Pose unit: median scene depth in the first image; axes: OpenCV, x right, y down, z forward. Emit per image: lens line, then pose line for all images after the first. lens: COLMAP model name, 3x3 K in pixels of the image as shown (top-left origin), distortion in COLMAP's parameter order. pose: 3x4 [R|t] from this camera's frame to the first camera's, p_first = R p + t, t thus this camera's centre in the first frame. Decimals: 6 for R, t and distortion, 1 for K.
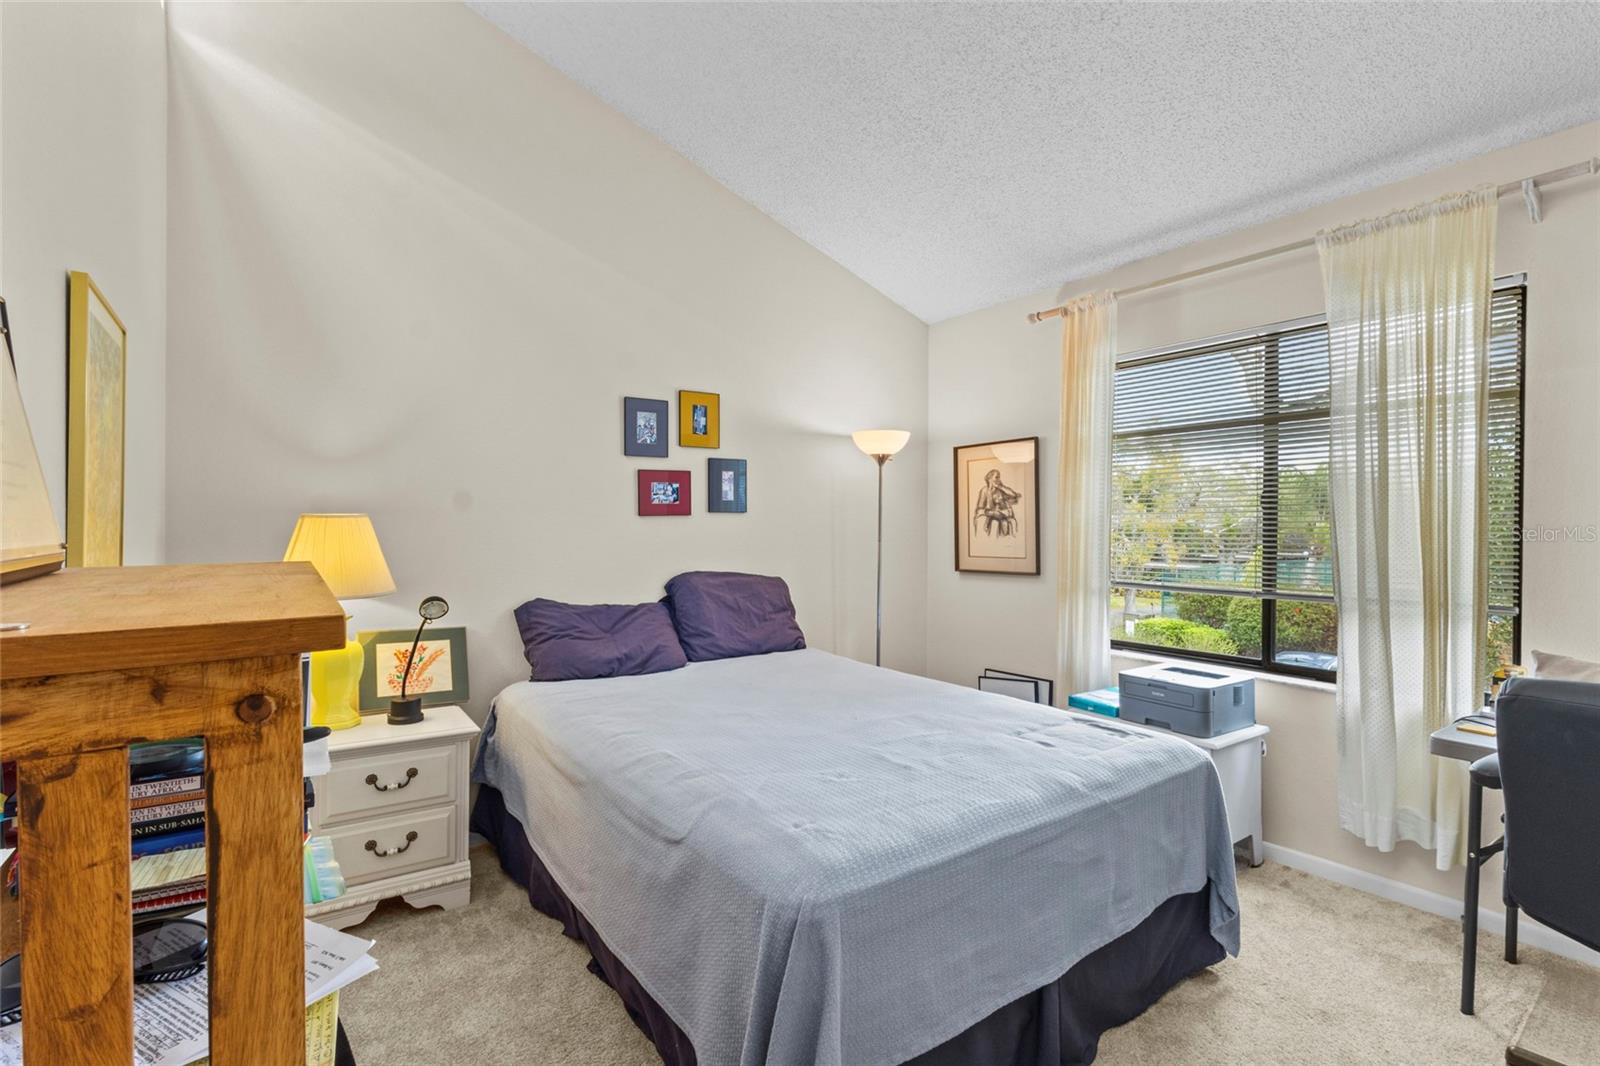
lens RADIAL K [[743.0, 0, 784.7], [0, 743.0, 530.9], [0, 0, 1]] dist [0.002431, 0.003637]
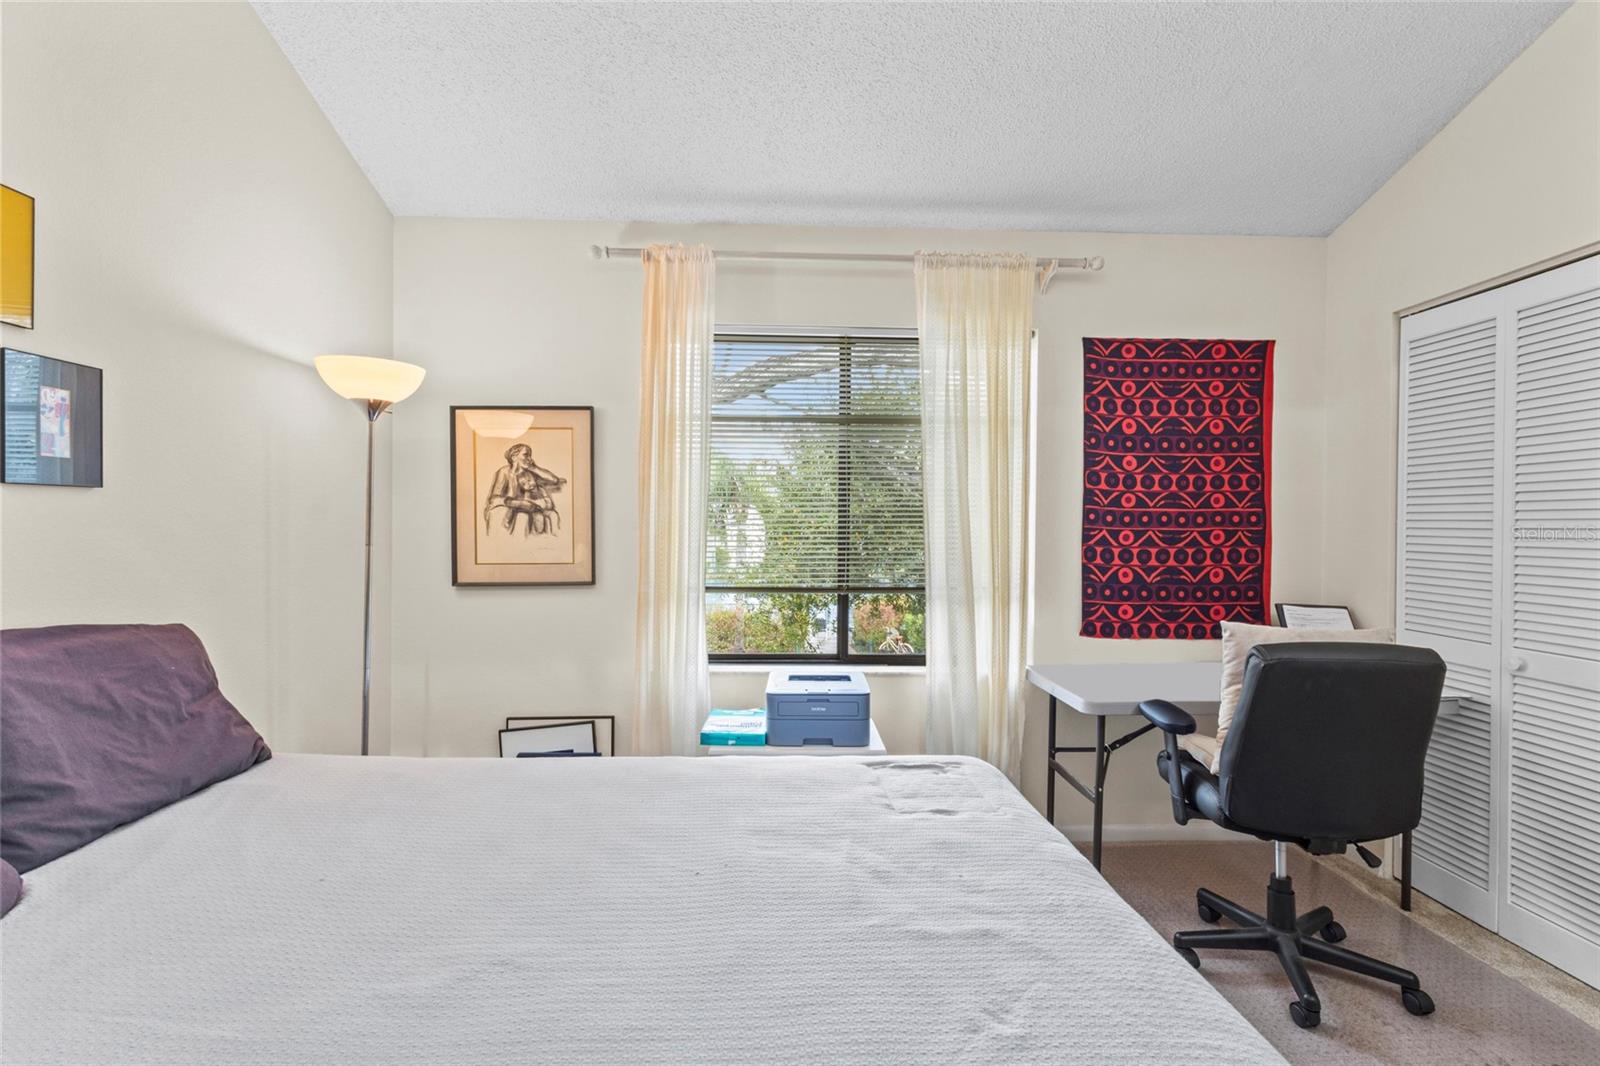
lens RADIAL K [[743.0, 0, 799.7], [0, 743.0, 529.8], [0, 0, 1]] dist [0.002431, 0.003637]
pose [[0.533742, -0.004468, 0.845636, -0.217187], [-0.001271, 0.999981, 0.006085, -0.002947], [-0.845646, -0.004323, 0.533726, 0.427531]]
